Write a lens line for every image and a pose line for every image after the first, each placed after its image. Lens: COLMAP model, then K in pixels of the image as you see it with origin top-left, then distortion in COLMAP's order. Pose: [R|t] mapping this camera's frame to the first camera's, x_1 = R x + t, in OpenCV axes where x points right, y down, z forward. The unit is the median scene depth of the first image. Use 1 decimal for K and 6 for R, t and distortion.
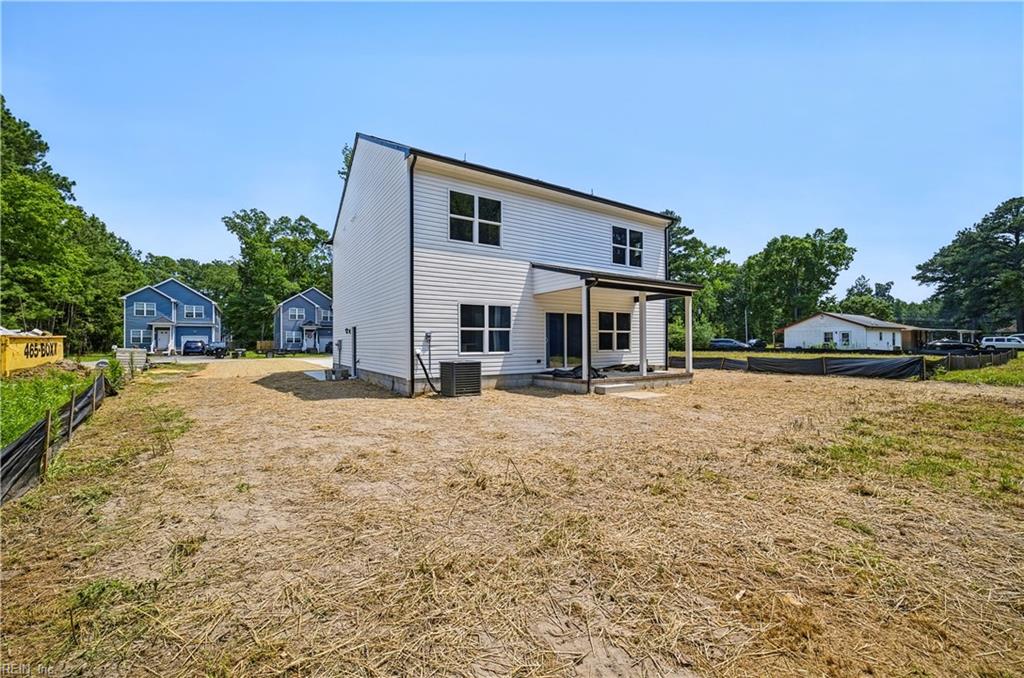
lens RADIAL K [[399.7, 0, 512.0], [0, 399.7, 339.0], [0, 0, 1]] dist [-0.001907, -0.000081]
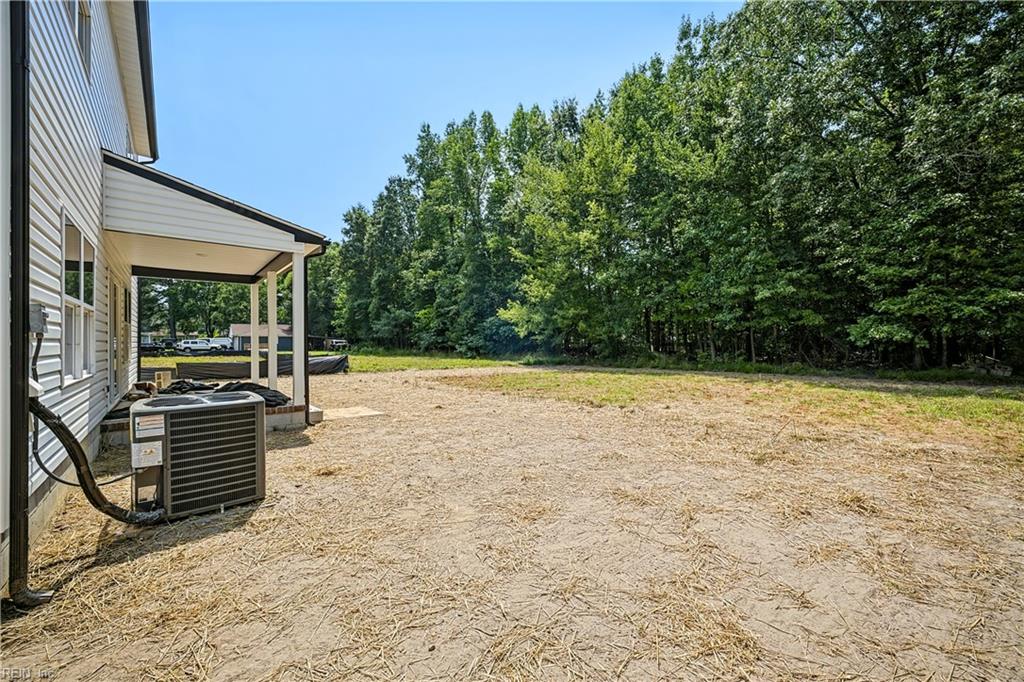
lens RADIAL K [[399.7, 0, 512.0], [0, 399.7, 341.0], [0, 0, 1]] dist [-0.001907, -0.000081]
pose [[-0.129239, 0.005496, 0.991598, -0.332284], [-0.003552, 0.999976, -0.006006, 0.004385], [-0.991607, -0.004298, -0.129217, 0.521567]]
